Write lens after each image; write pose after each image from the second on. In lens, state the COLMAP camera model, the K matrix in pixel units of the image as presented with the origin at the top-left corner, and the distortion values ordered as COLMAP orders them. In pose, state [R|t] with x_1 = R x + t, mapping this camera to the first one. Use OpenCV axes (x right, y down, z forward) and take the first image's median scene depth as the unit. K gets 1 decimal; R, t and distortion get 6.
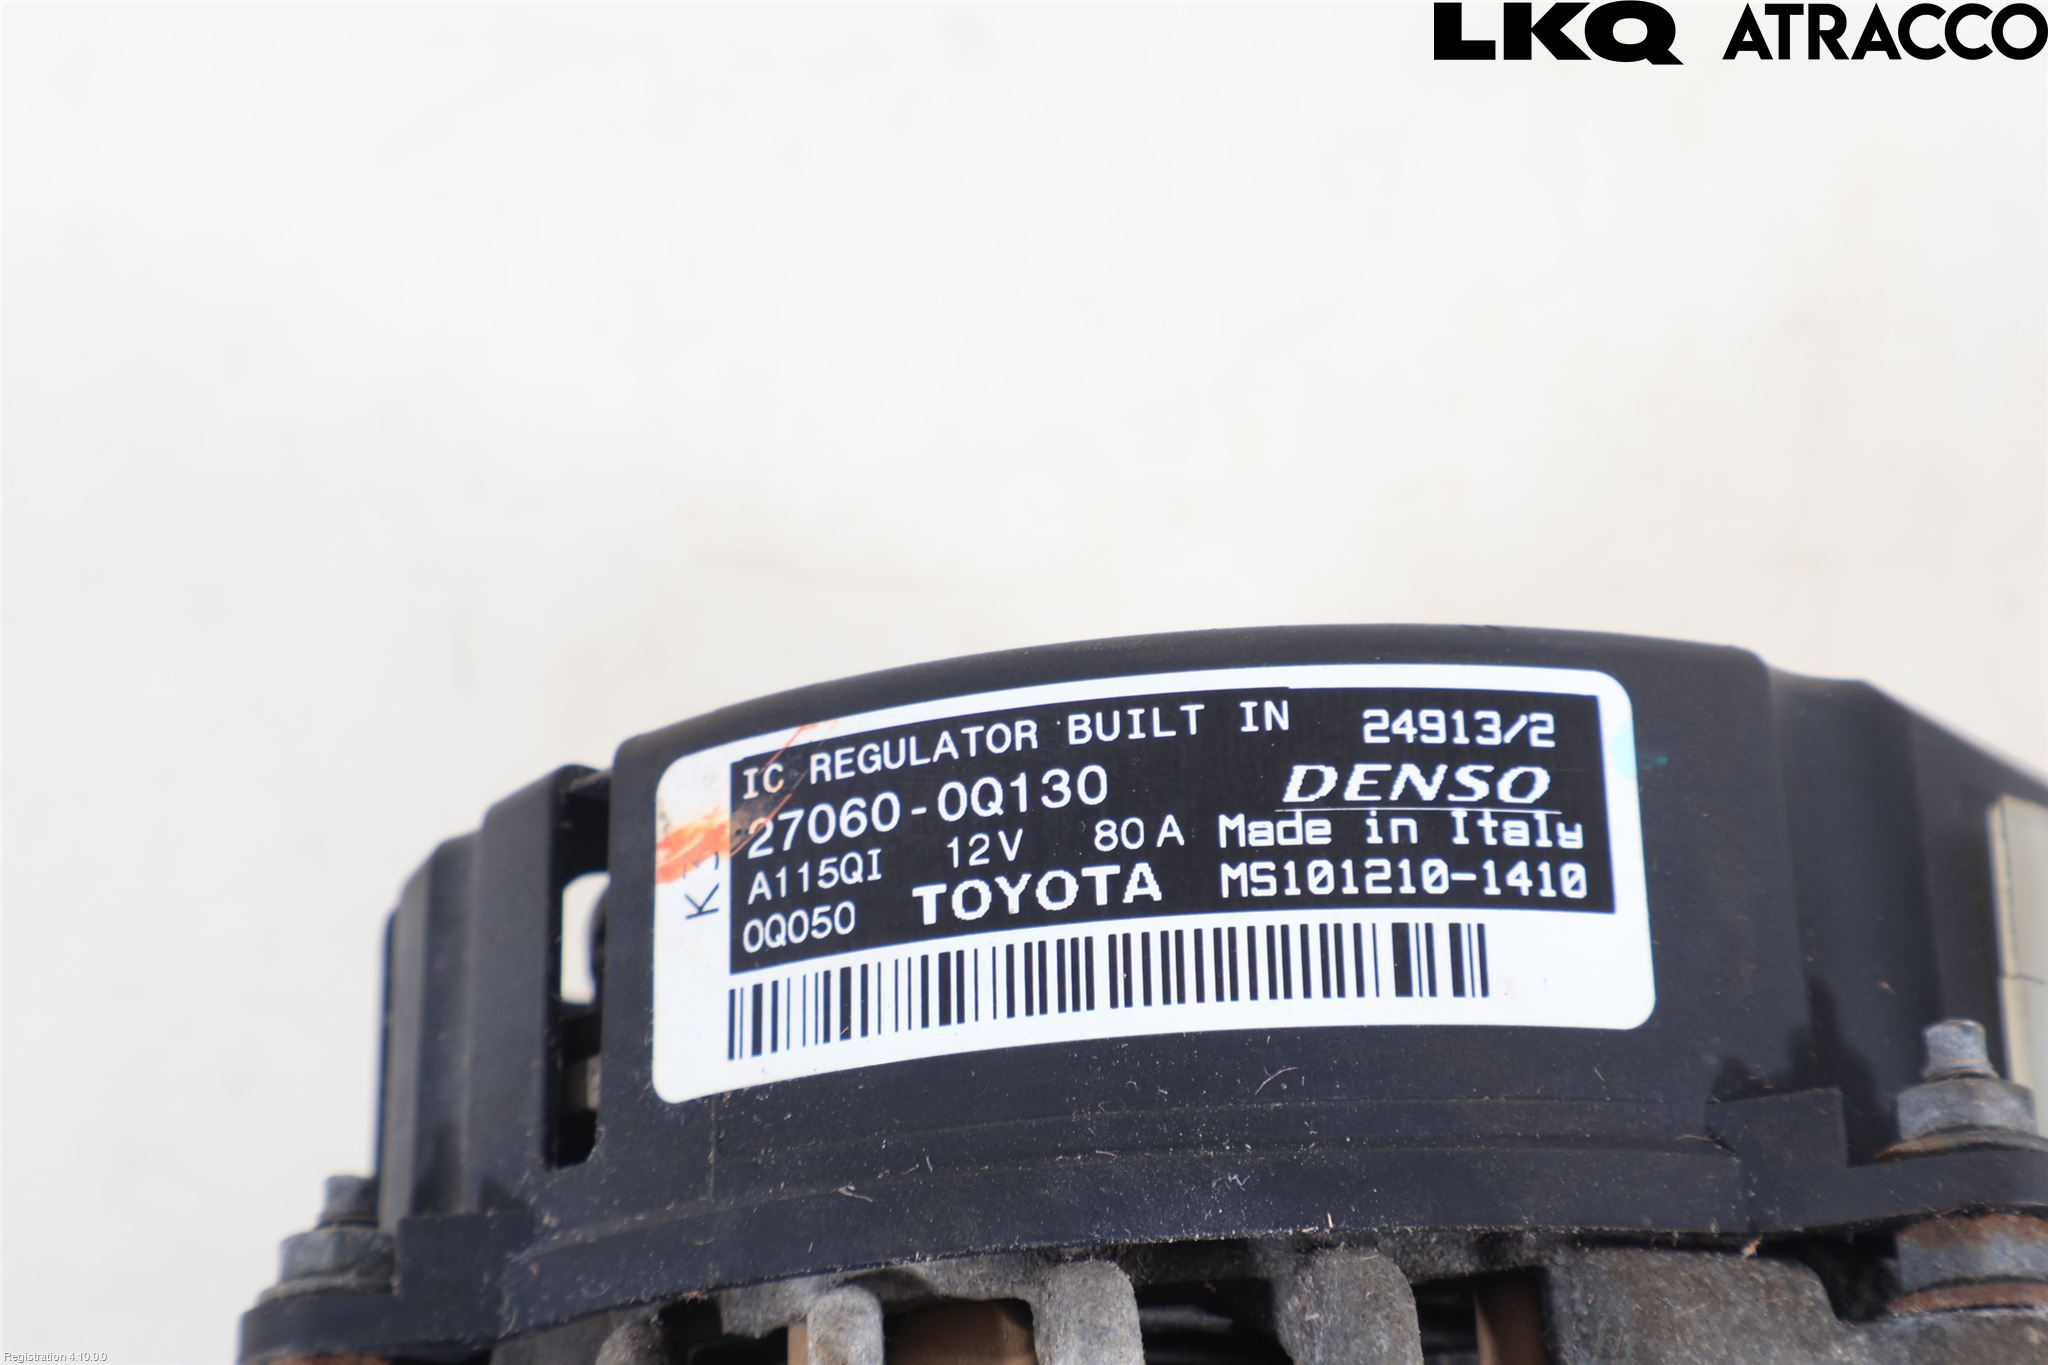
lens RADIAL K [[4254.4, 0, 1024.0], [0, 4254.4, 682.5], [0, 0, 1]] dist [-0.014934, 0.053463]
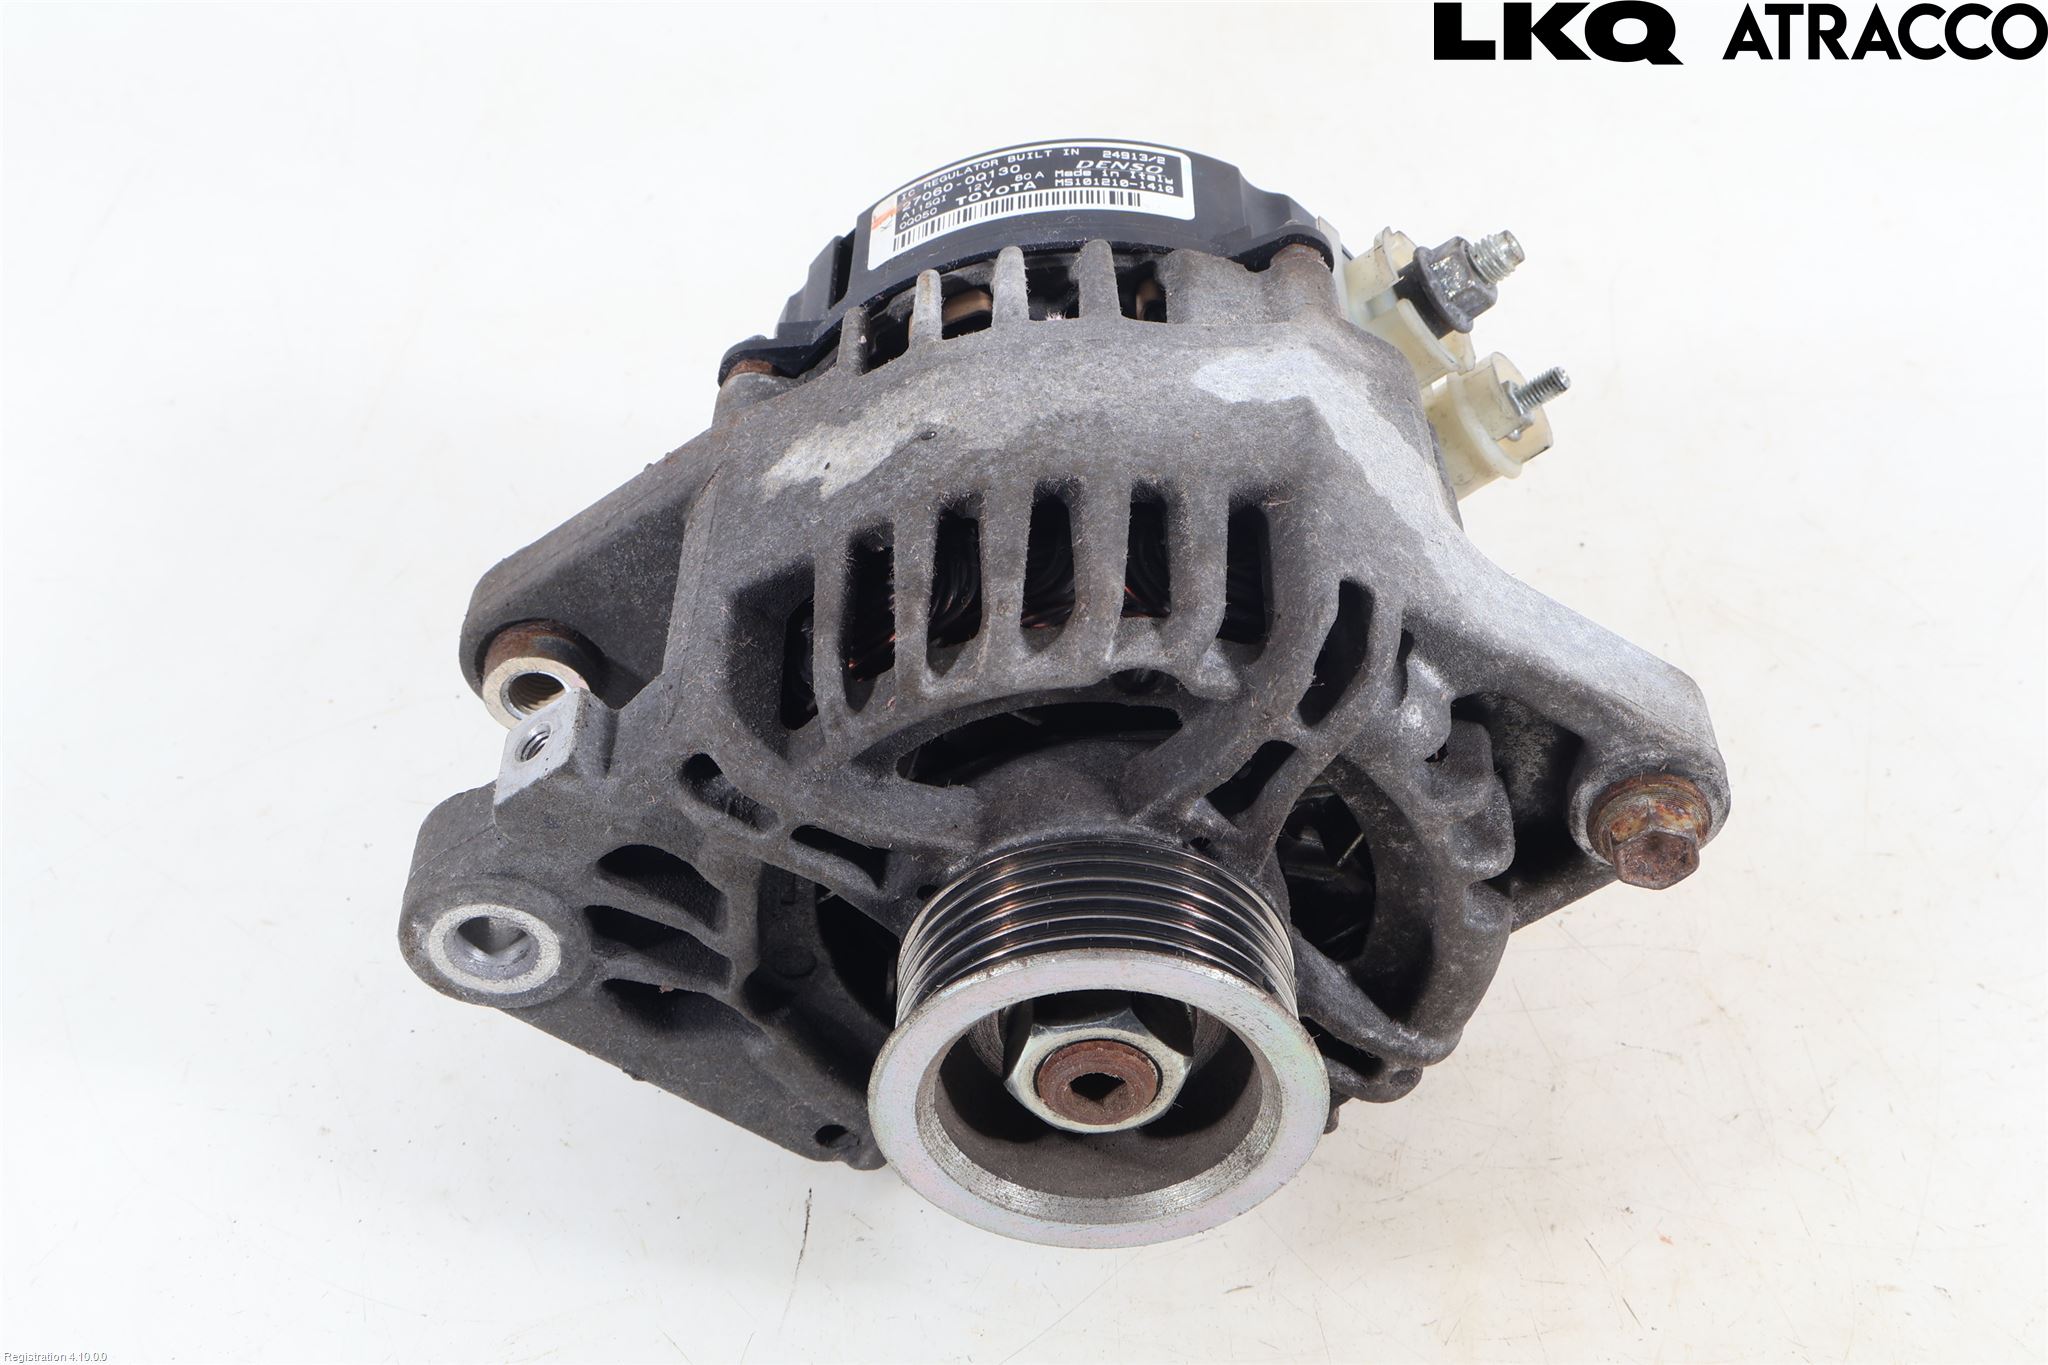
lens RADIAL K [[2926.7, 0, 1024.0], [0, 2926.7, 682.5], [0, 0, 1]] dist [0.005045, -0.523249]
pose [[0.999630, 0.017995, -0.020411, 0.073139], [-0.025266, 0.892328, -0.450681, 1.323963], [0.010103, 0.451030, 0.892452, -0.734922]]
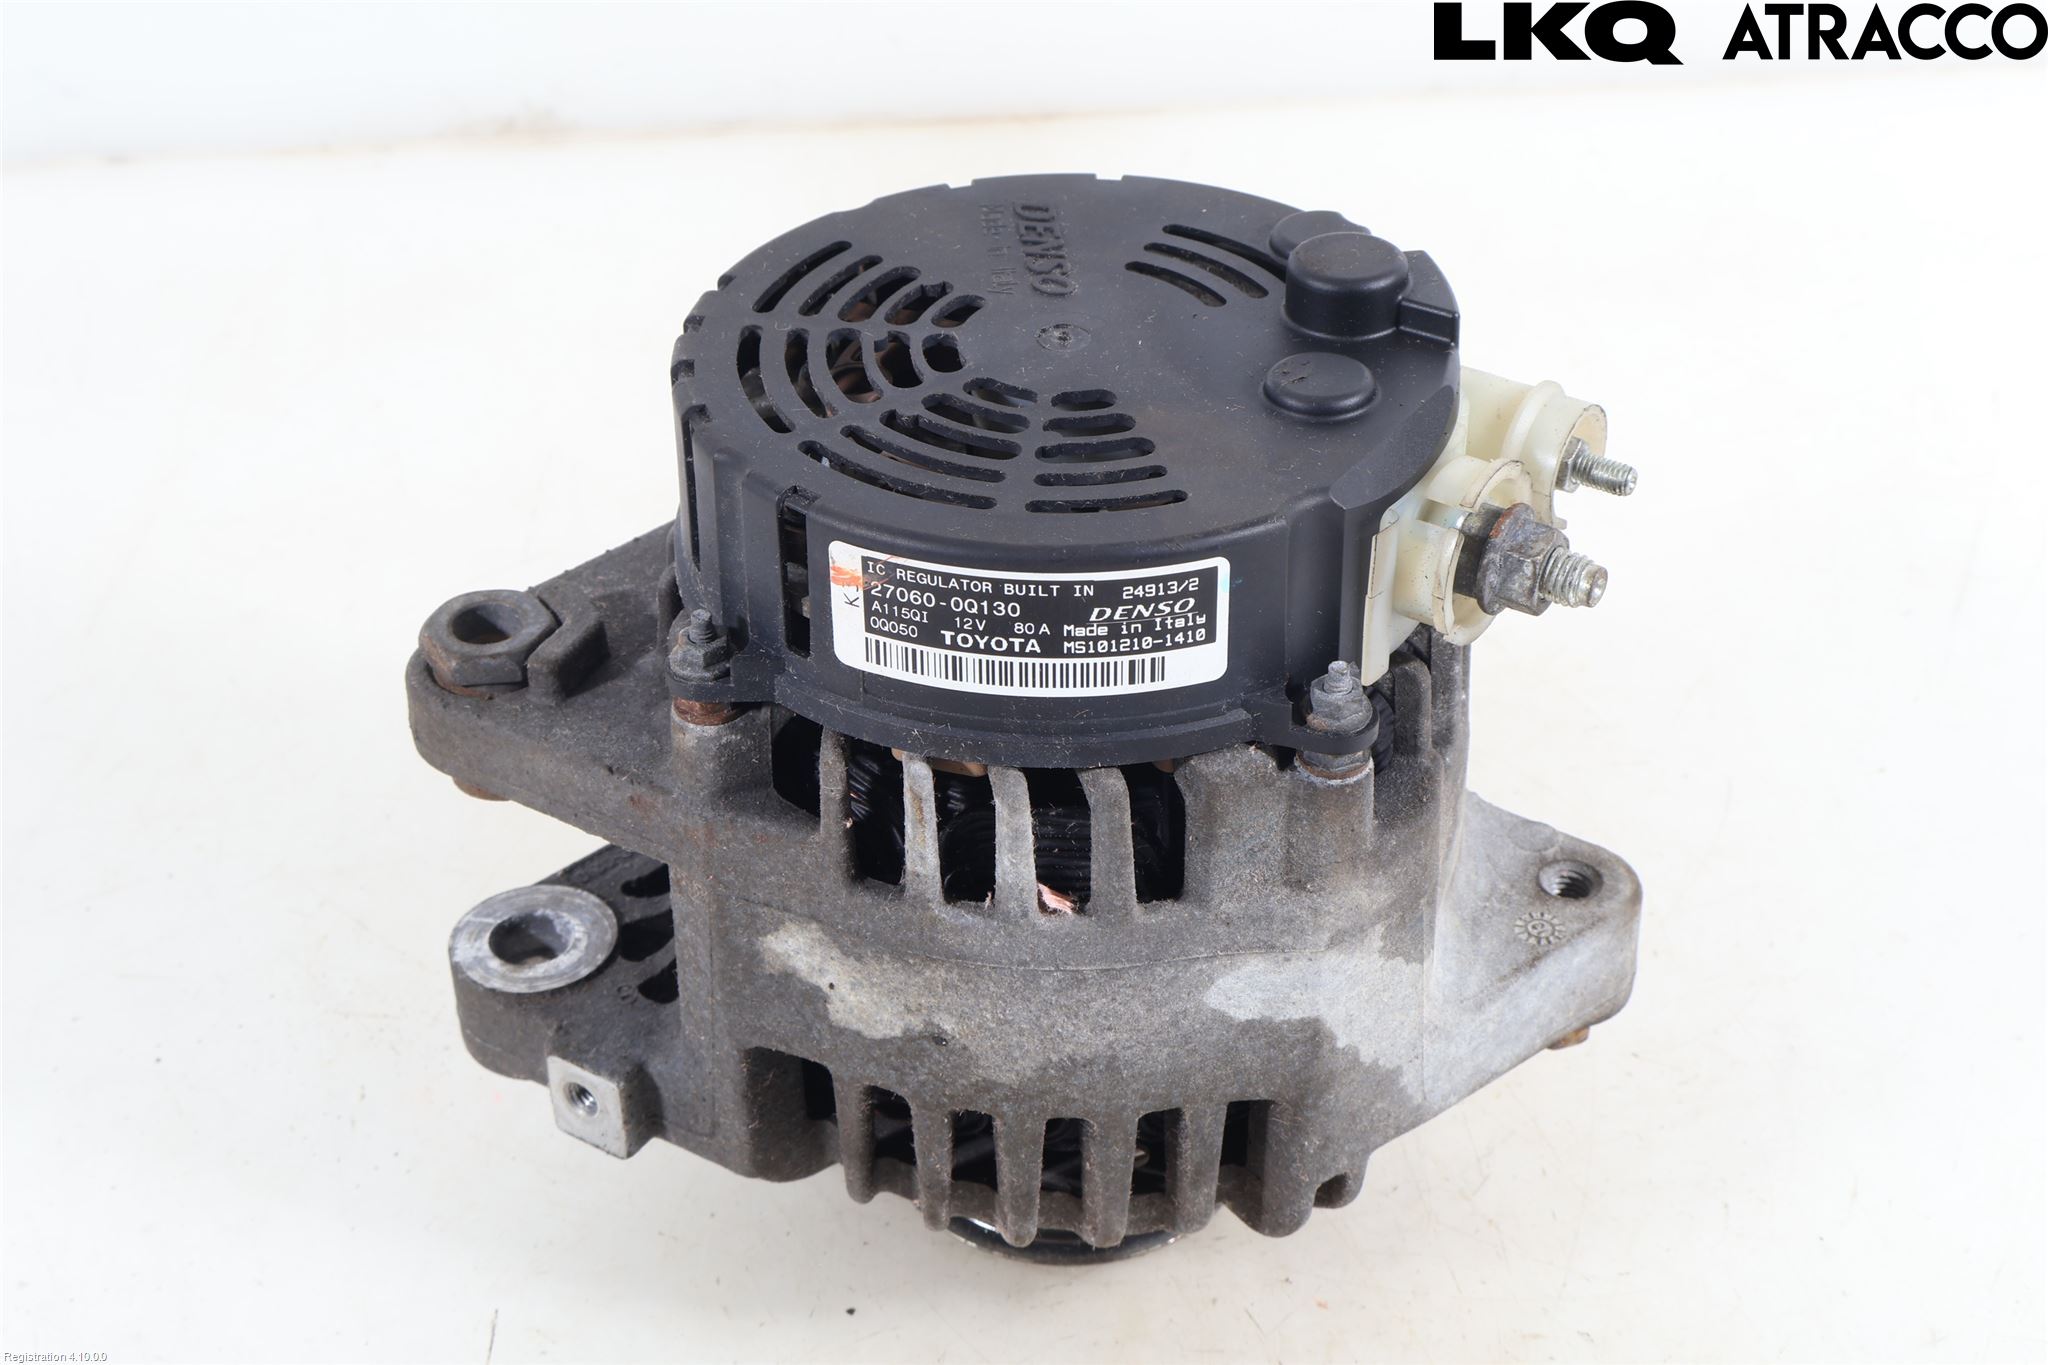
lens RADIAL K [[3076.3, 0, 1024.0], [0, 3076.3, 682.5], [0, 0, 1]] dist [-0.005224, -0.003024]
pose [[0.996091, -0.041445, 0.078004, -0.121913], [-0.041726, 0.557575, 0.829077, -1.464047], [-0.077854, -0.829091, 0.553666, -0.040199]]
